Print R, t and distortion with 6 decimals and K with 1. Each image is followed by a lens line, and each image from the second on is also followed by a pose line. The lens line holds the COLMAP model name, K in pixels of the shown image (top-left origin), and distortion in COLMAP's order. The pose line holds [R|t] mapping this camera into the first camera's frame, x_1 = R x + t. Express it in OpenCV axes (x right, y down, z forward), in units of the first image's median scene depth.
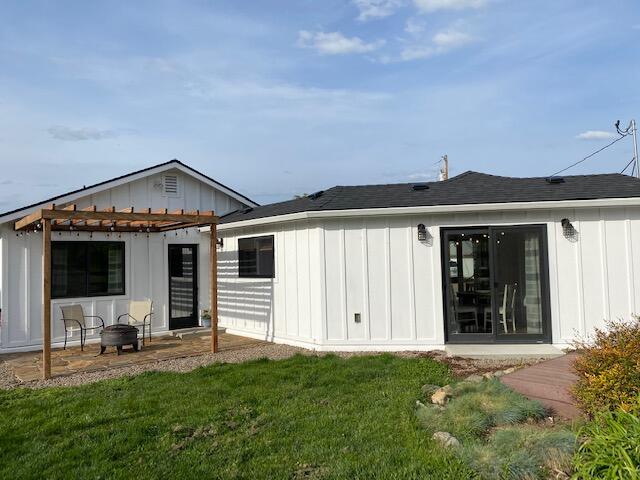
lens RADIAL K [[486.7, 0, 320.0], [0, 486.7, 240.0], [0, 0, 1]] dist [0.116905, -0.001013]
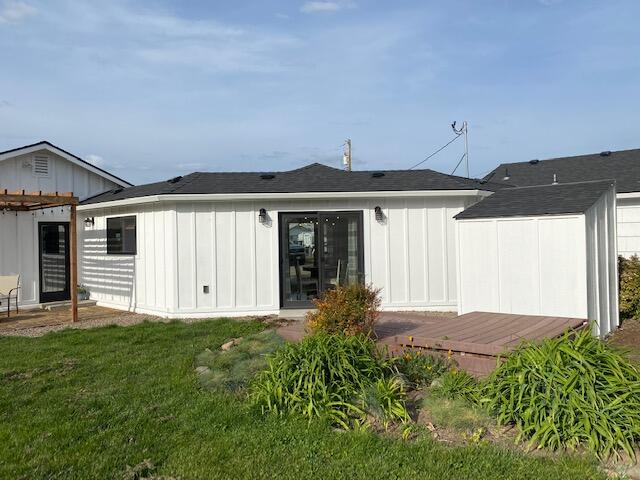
lens RADIAL K [[476.1, 0, 320.0], [0, 476.1, 240.0], [0, 0, 1]] dist [-0.000032, -0.002076]
pose [[0.983720, 0.005333, 0.179630, 0.122798], [-0.013669, 0.998884, 0.045202, -0.009715], [-0.179189, -0.046921, 0.982695, -0.127063]]
